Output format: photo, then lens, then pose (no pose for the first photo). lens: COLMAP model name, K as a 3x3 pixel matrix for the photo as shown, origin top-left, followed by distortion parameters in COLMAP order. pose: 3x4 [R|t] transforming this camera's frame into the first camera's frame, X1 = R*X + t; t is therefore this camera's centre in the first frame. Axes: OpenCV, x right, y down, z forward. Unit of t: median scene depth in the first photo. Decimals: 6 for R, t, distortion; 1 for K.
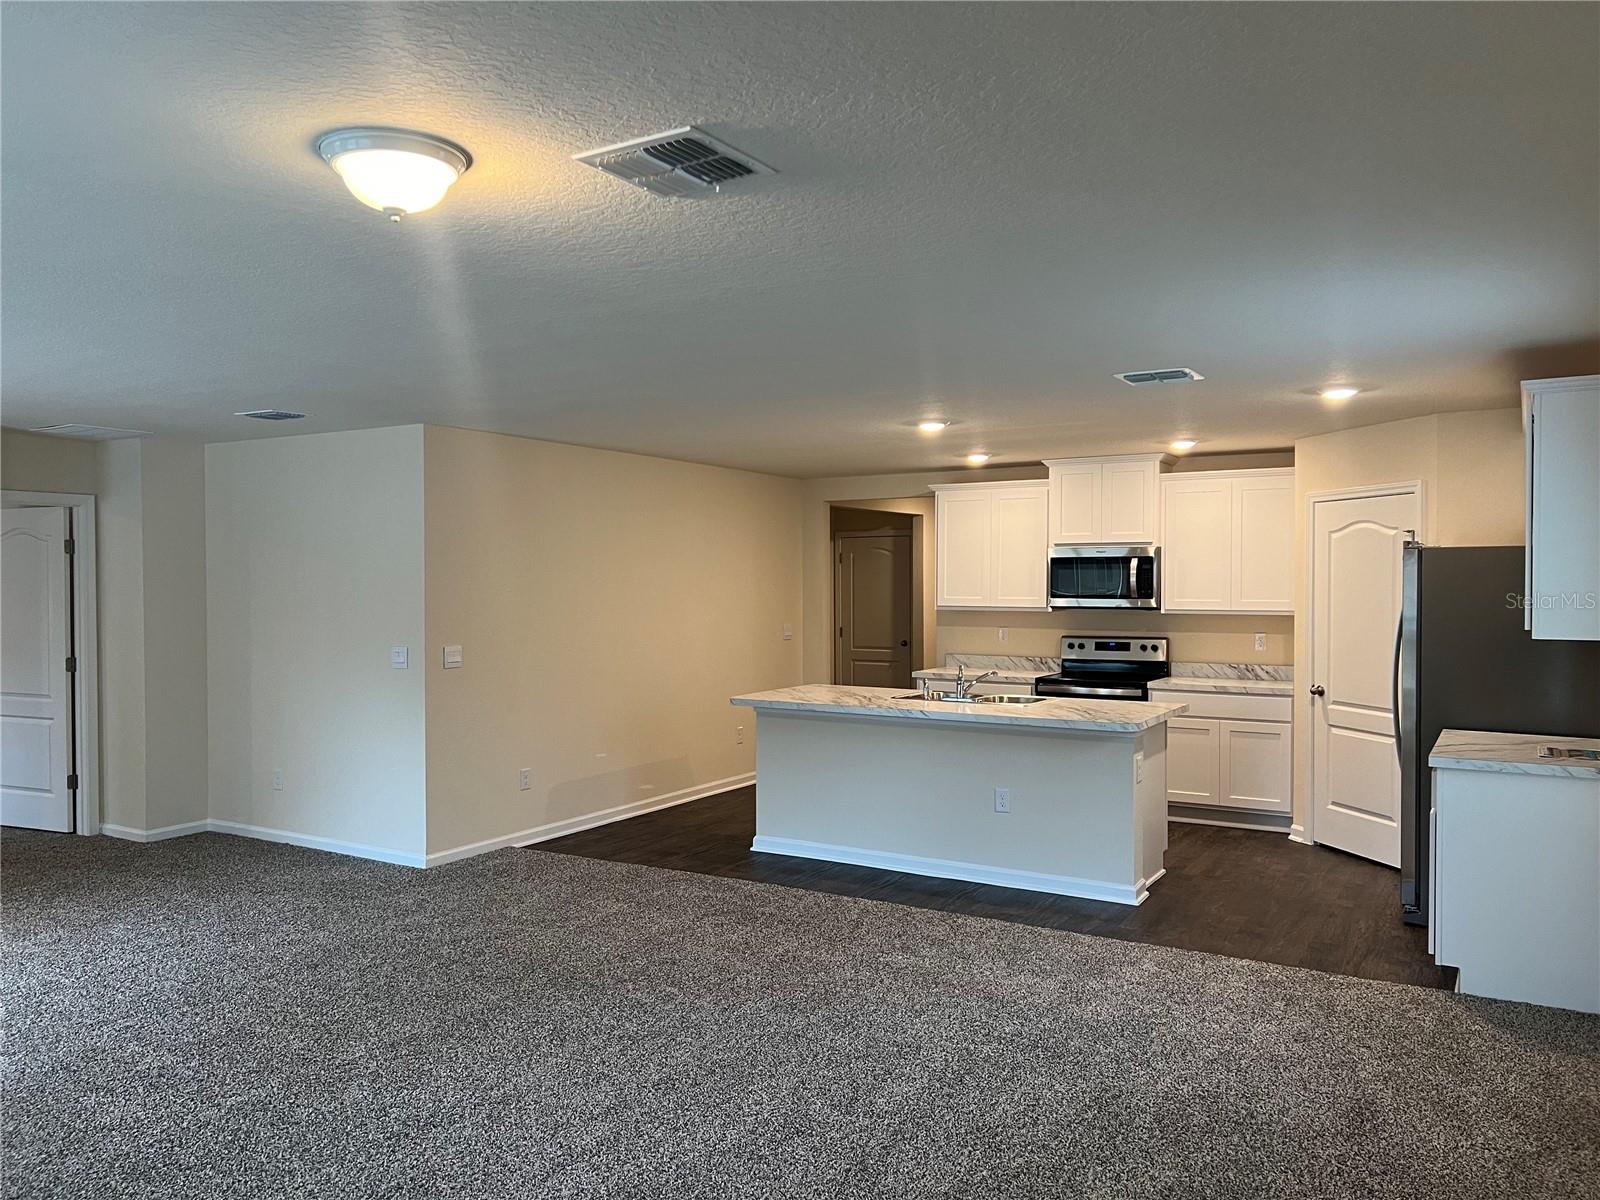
lens RADIAL K [[1198.2, 0, 795.8], [0, 1198.2, 601.9], [0, 0, 1]] dist [0.101279, -0.172773]
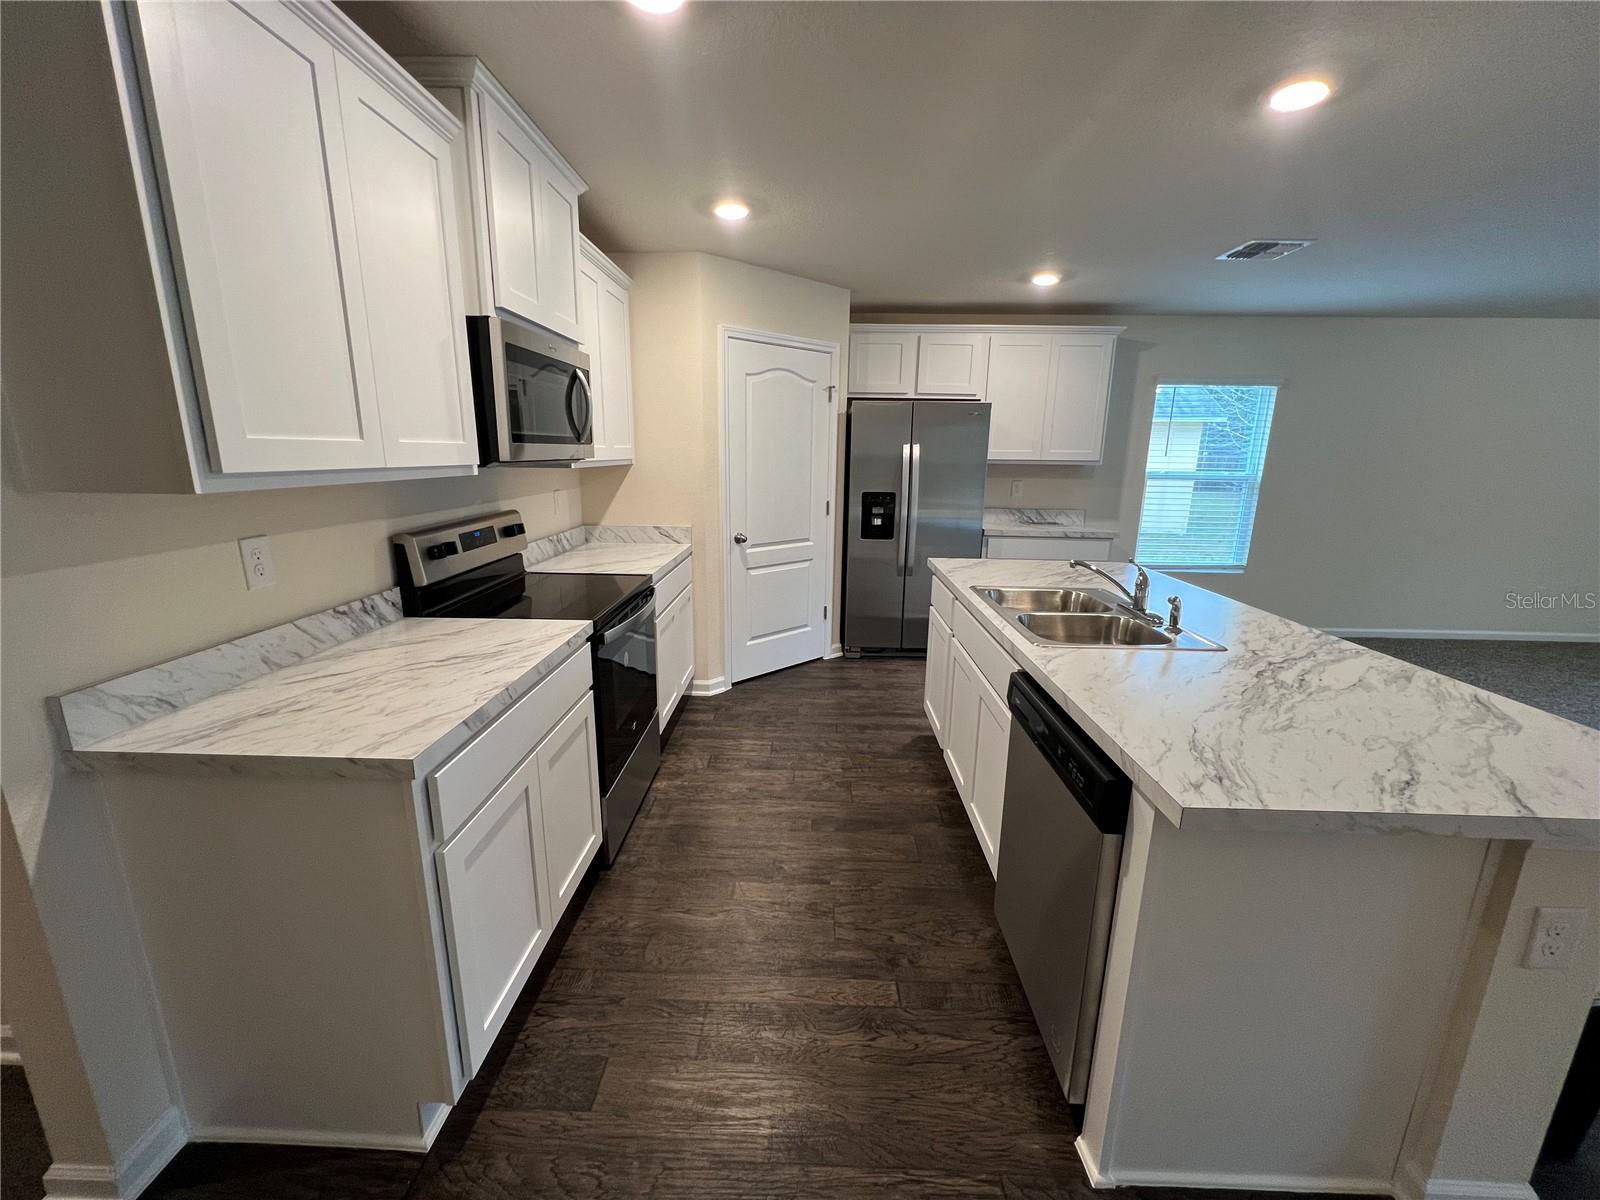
lens RADIAL K [[638.9, 0, 795.3], [0, 638.9, 595.8], [0, 0, 1]] dist [-0.000504, 0.000150]
pose [[-0.490062, -0.200712, 0.848265, -0.049940], [0.002620, 0.972786, 0.231690, -0.002812], [-0.871683, 0.115765, -0.476200, 1.204997]]
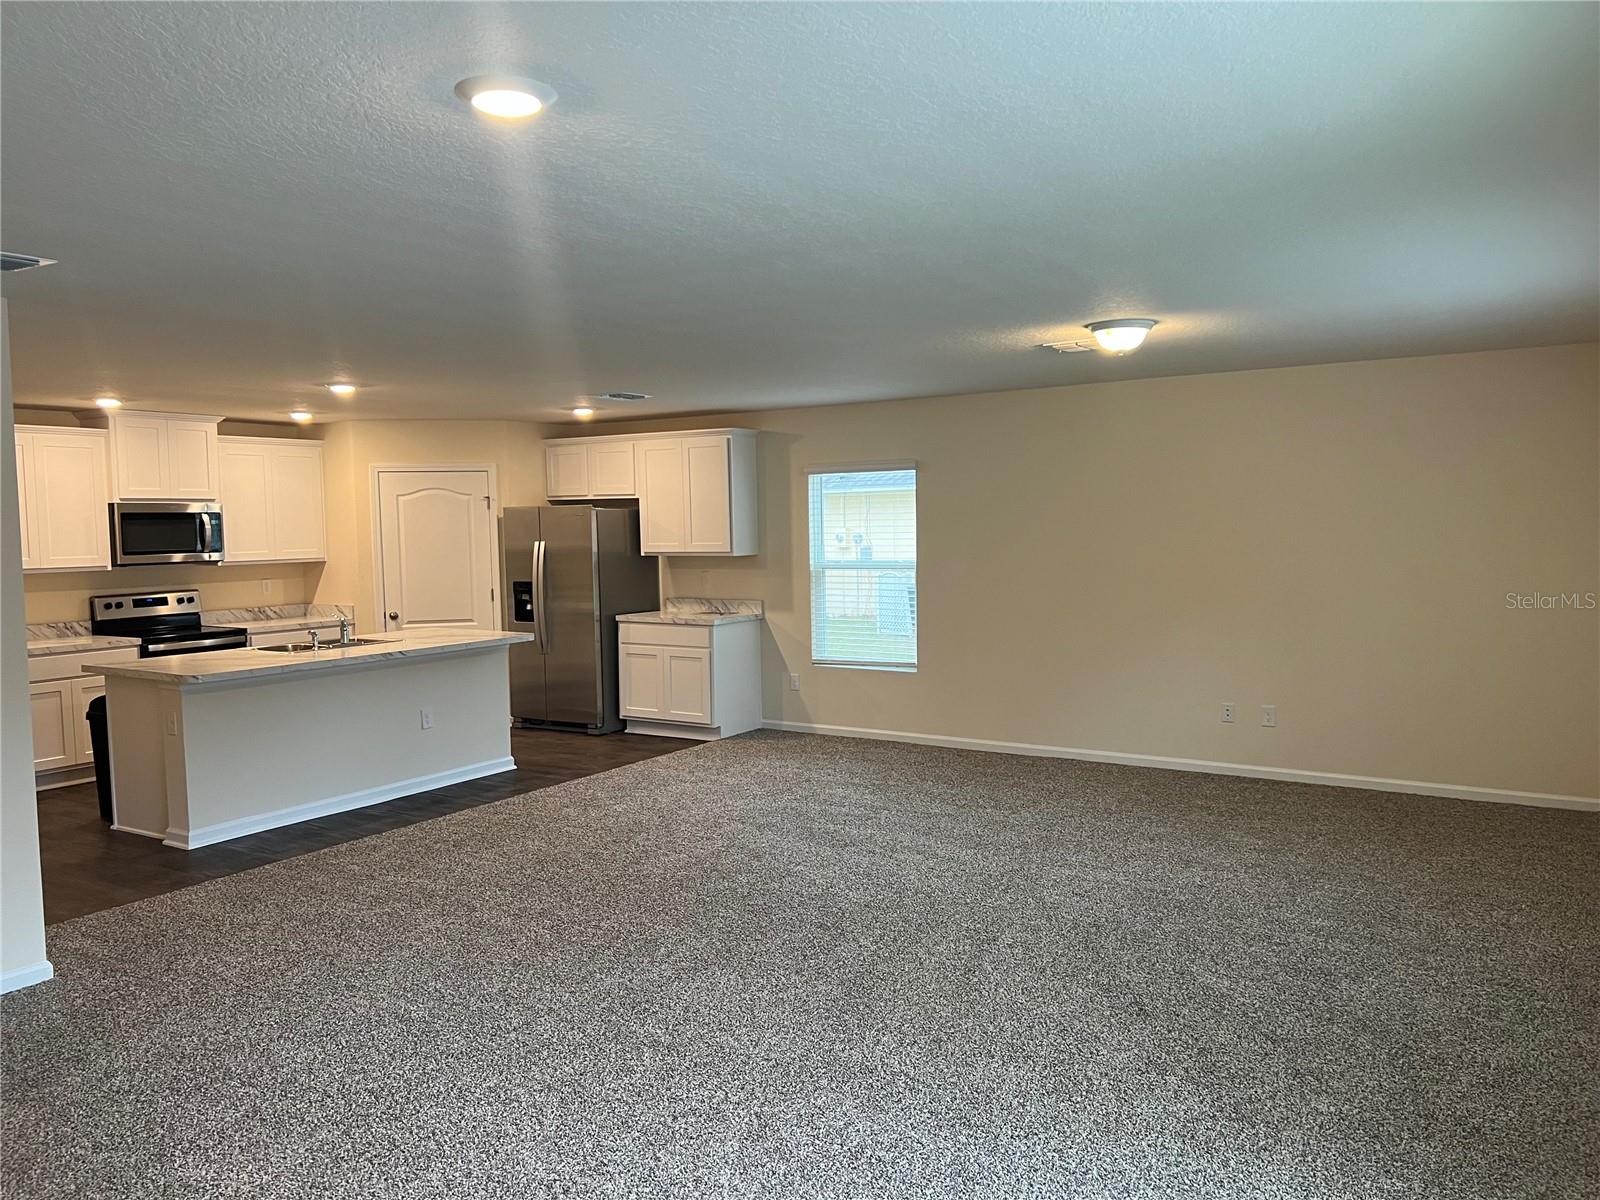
lens RADIAL K [[1198.2, 0, 795.8], [0, 1198.2, 601.9], [0, 0, 1]] dist [0.101279, -0.172773]
pose [[0.032404, -0.068731, 0.997109, -0.858562], [0.035235, 0.997091, 0.067585, -0.015012], [-0.998854, 0.032943, 0.034731, 0.511687]]
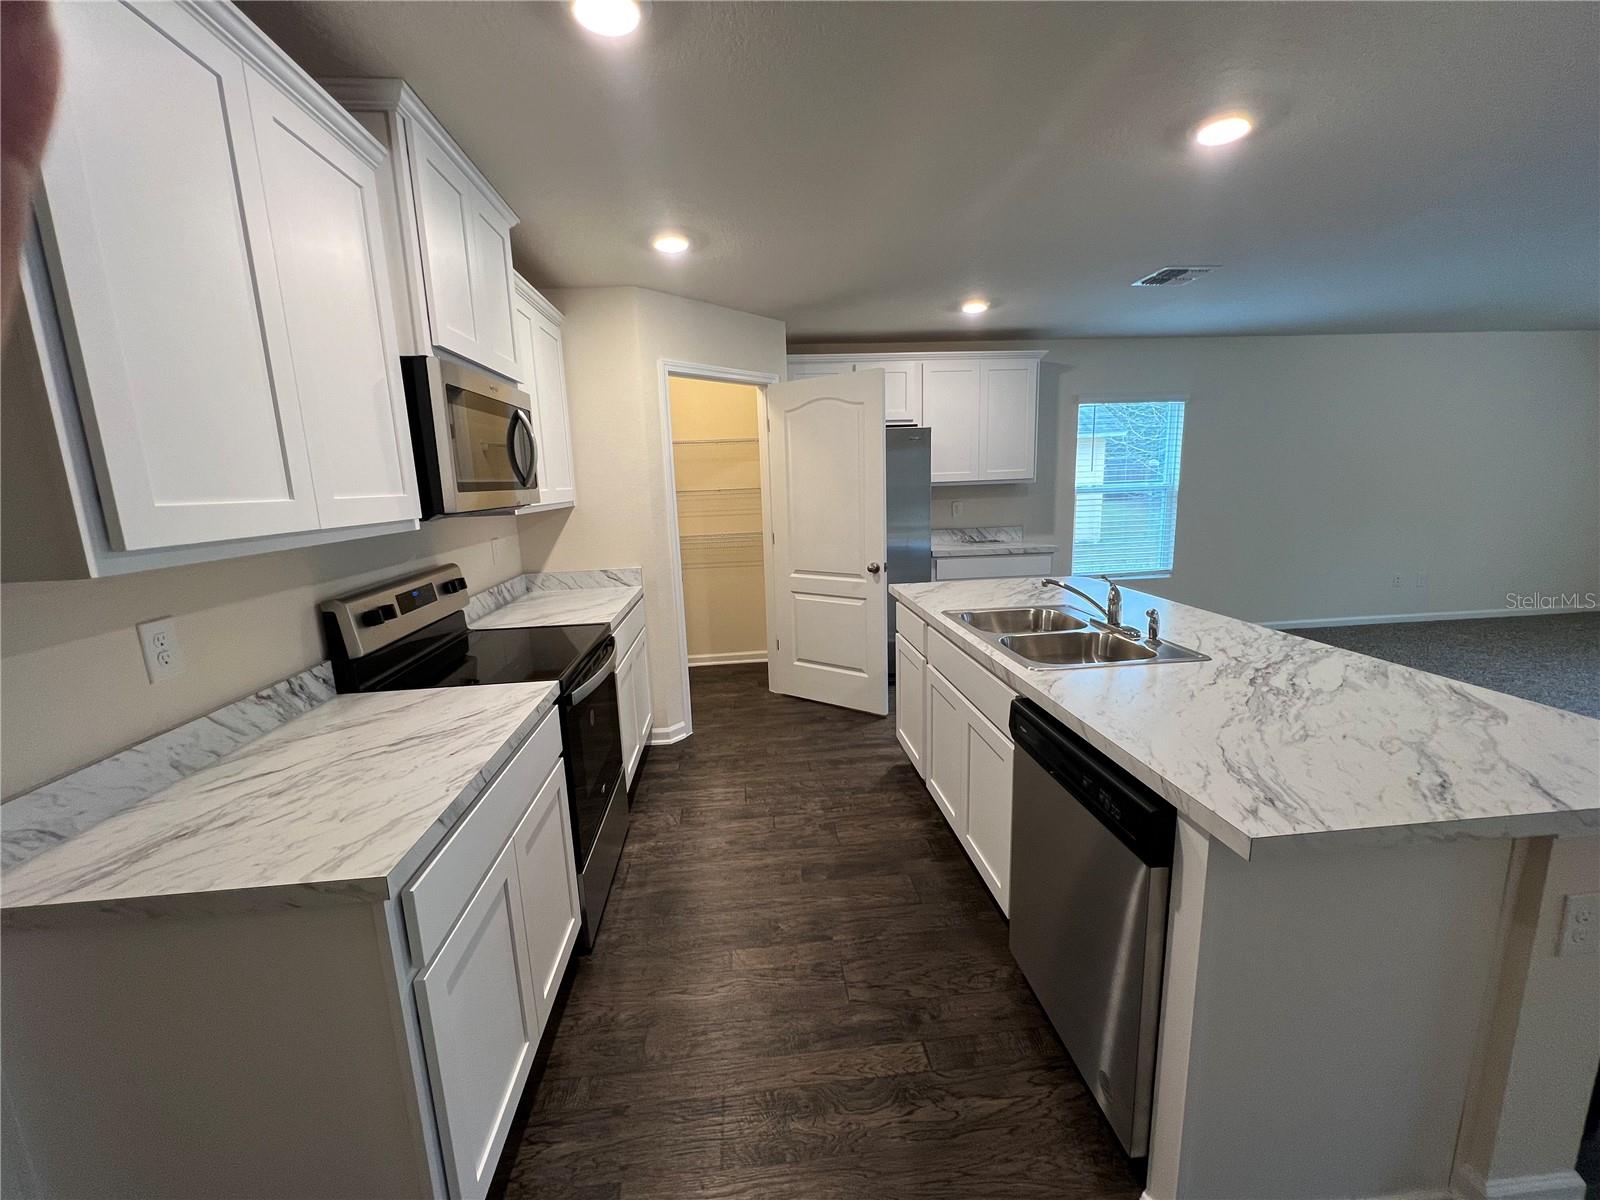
lens RADIAL K [[638.9, 0, 795.3], [0, 638.9, 595.8], [0, 0, 1]] dist [-0.000504, 0.000150]
pose [[-0.590733, -0.126166, 0.796942, -0.026370], [0.049184, 0.980232, 0.191641, -0.005173], [-0.805367, 0.152406, -0.572850, 1.215443]]
